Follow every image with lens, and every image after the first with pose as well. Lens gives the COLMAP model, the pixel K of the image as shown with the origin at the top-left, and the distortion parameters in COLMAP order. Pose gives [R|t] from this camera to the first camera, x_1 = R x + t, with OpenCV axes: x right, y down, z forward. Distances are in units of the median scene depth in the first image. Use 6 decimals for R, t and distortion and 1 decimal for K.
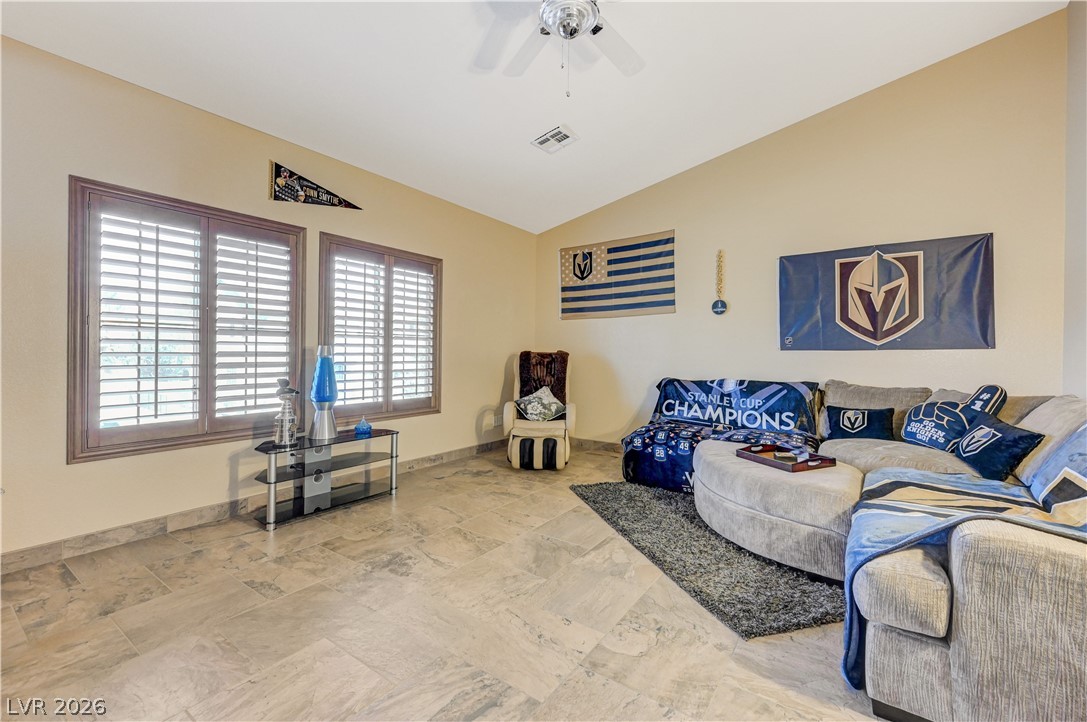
lens RADIAL K [[450.6, 0, 547.2], [0, 450.6, 353.9], [0, 0, 1]] dist [0.000853, 0.000016]
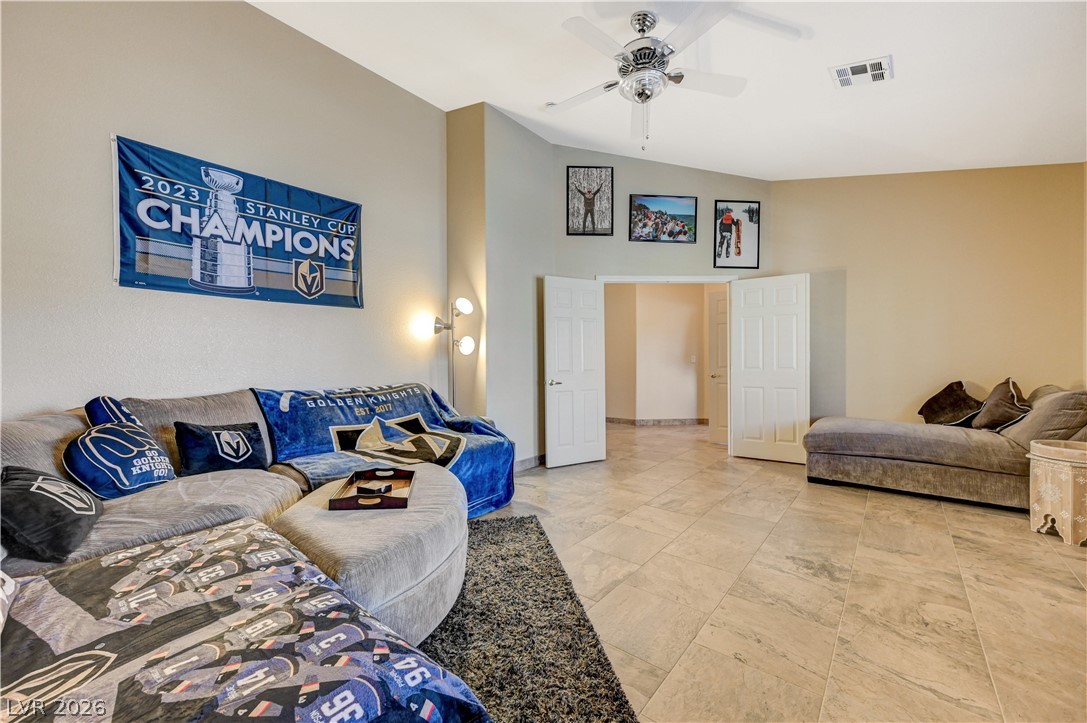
lens RADIAL K [[427.5, 0, 551.4], [0, 427.5, 365.4], [0, 0, 1]] dist [-0.000493, 0.000196]
pose [[-0.997459, -0.006067, 0.070979, 0.130711], [-0.004689, 0.999798, 0.019568, -0.002677], [-0.071083, 0.019186, -0.997286, 1.347999]]
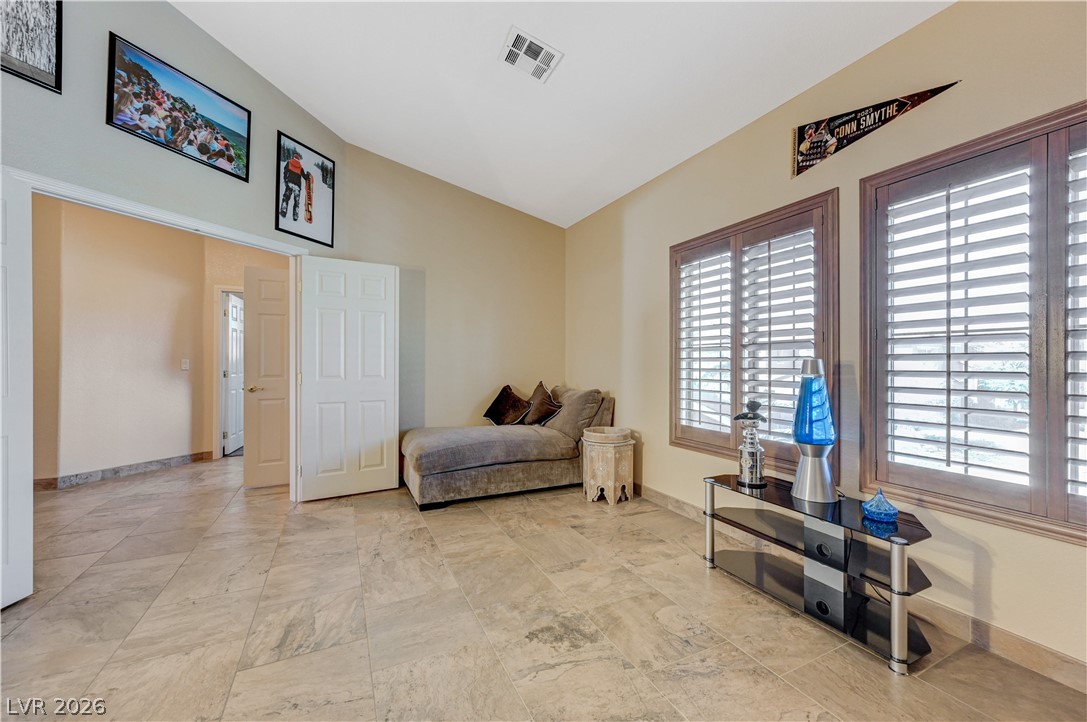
lens RADIAL K [[427.5, 0, 548.8], [0, 427.5, 363.4], [0, 0, 1]] dist [-0.000493, 0.000196]
pose [[-0.478517, -0.012832, -0.877985, 0.233094], [-0.012123, 0.999894, -0.008006, -0.001820], [0.877995, 0.006813, -0.478622, 0.903409]]
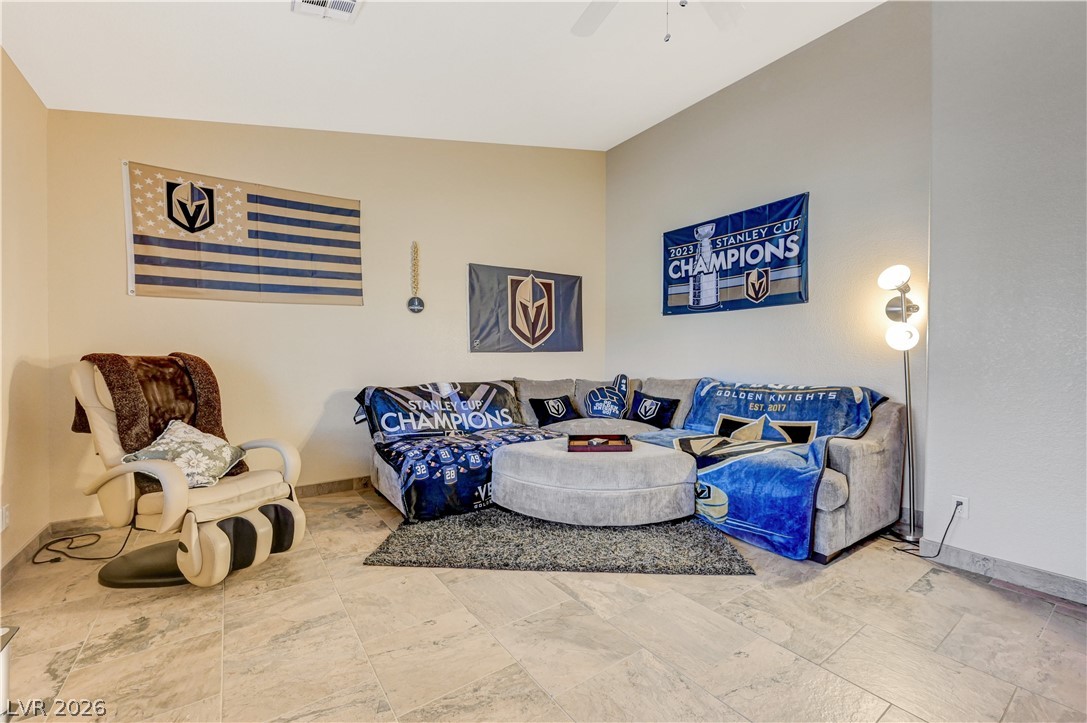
lens RADIAL K [[450.6, 0, 545.9], [0, 450.6, 362.3], [0, 0, 1]] dist [0.000853, 0.000016]
pose [[0.339062, -0.022097, 0.940504, -0.497048], [0.005092, 0.999753, 0.021653, -0.007586], [-0.940750, -0.002553, 0.339091, 0.568728]]
